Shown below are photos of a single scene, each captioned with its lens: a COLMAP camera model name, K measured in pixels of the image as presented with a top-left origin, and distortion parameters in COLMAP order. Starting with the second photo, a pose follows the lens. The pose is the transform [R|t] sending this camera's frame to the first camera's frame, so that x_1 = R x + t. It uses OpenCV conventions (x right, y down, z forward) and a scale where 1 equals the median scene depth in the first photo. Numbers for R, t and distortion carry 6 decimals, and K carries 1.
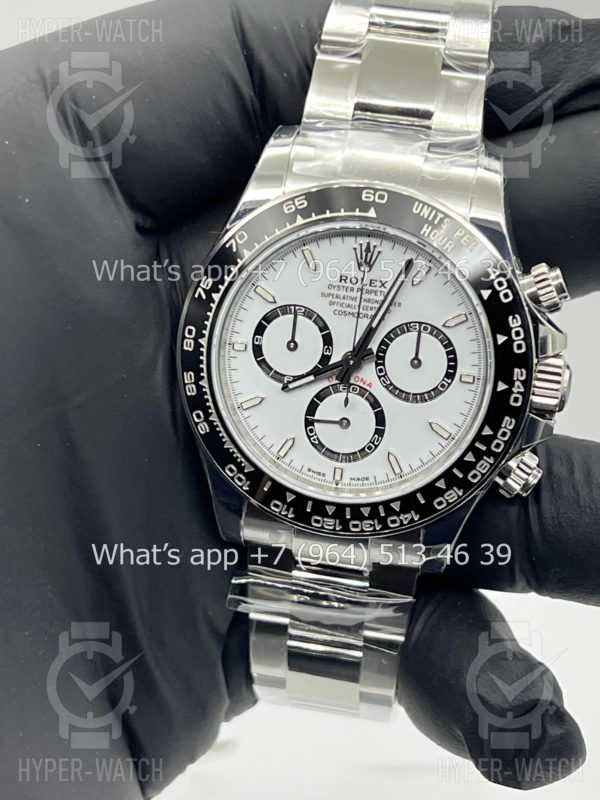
lens RADIAL K [[1835.8, 0, 300.0], [0, 1835.8, 400.0], [0, 0, 1]] dist [0.224157, -0.368737]
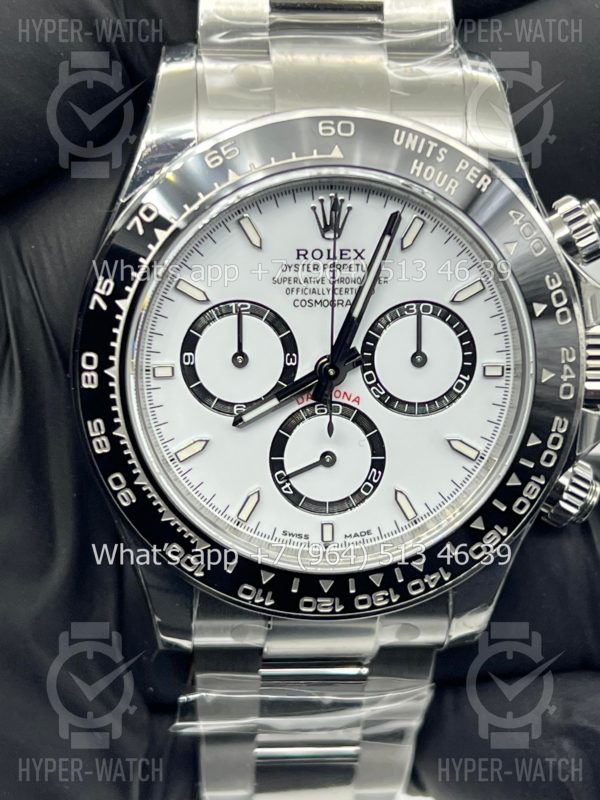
lens RADIAL K [[1835.8, 0, 300.0], [0, 1835.8, 400.0], [0, 0, 1]] dist [0.224157, -0.368737]
pose [[0.968616, -0.145743, 0.201348, -0.123835], [0.143648, 0.989312, 0.025056, -0.028782], [-0.202848, 0.004654, 0.979199, 0.320804]]
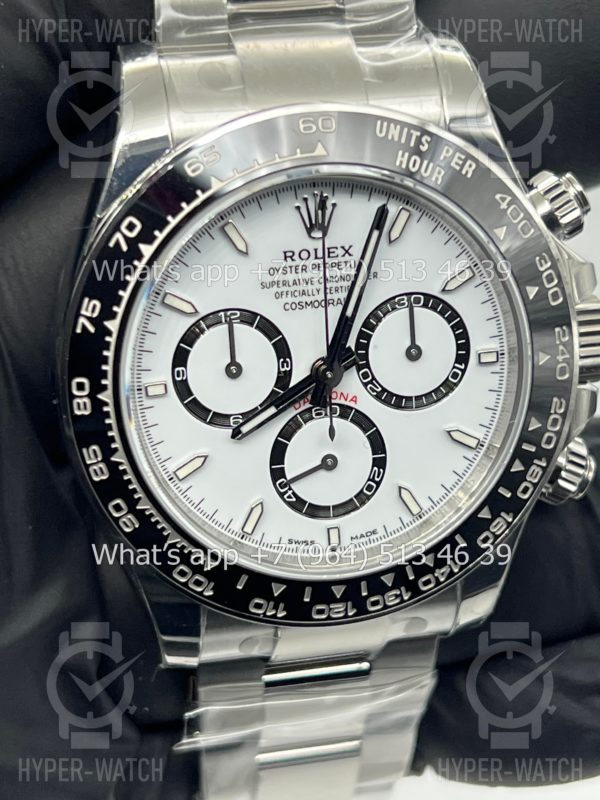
lens RADIAL K [[1835.8, 0, 300.0], [0, 1835.8, 400.0], [0, 0, 1]] dist [0.224157, -0.368737]
pose [[0.922316, -0.241889, 0.301368, -0.185864], [0.222673, 0.970044, 0.097114, -0.078618], [-0.315831, -0.022464, 0.948550, 0.361280]]
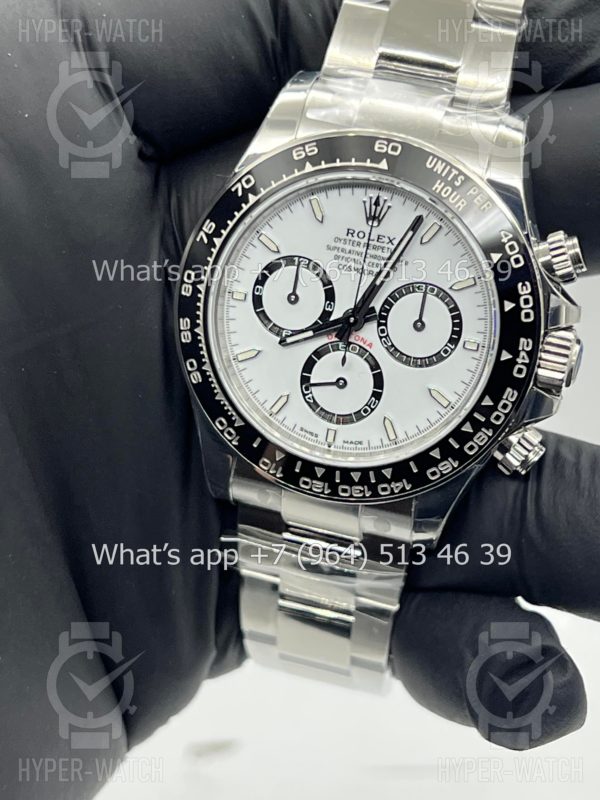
lens RADIAL K [[1835.8, 0, 300.0], [0, 1835.8, 400.0], [0, 0, 1]] dist [0.224157, -0.368737]
pose [[0.995090, 0.076566, -0.062715, 0.063985], [-0.076999, 0.997021, -0.004515, 0.027545], [0.062182, 0.009322, 0.998021, 0.040302]]
